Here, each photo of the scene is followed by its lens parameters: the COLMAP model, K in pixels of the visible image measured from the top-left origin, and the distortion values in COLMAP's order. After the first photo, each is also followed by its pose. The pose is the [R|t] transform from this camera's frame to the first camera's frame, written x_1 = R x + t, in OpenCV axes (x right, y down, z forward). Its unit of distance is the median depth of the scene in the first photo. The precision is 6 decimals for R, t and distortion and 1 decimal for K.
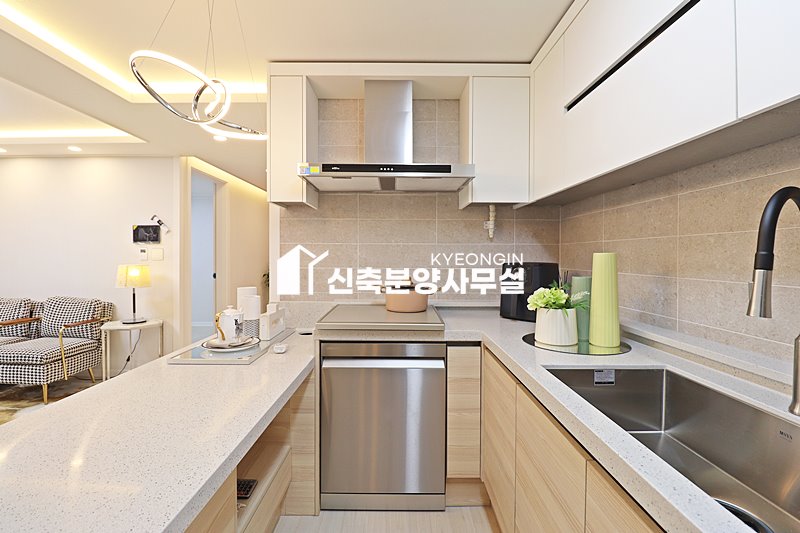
lens RADIAL K [[359.4, 0, 396.7], [0, 359.4, 252.5], [0, 0, 1]] dist [-0.023438, -0.000849]
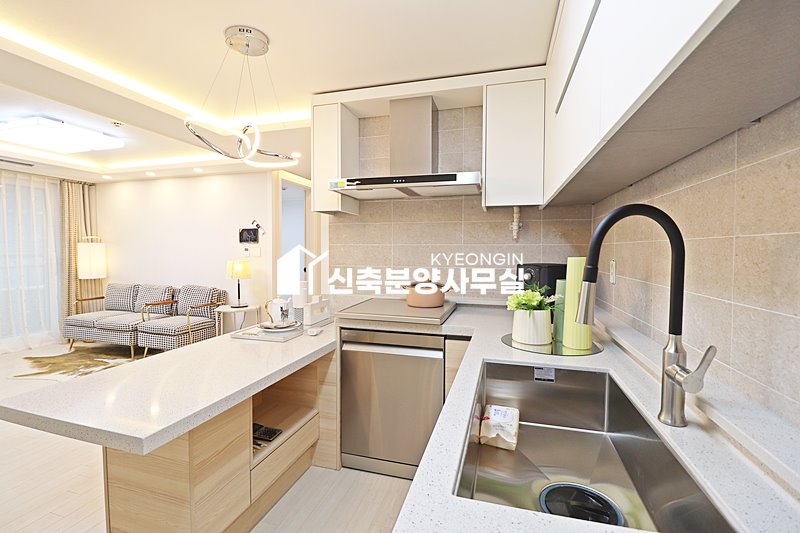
lens RADIAL K [[359.4, 0, 396.7], [0, 359.4, 252.5], [0, 0, 1]] dist [-0.023438, -0.000849]
pose [[0.959516, 0.001048, -0.281652, 0.234312], [0.003566, 0.999868, 0.015867, -0.019316], [0.281631, -0.016229, 0.959385, -0.079636]]
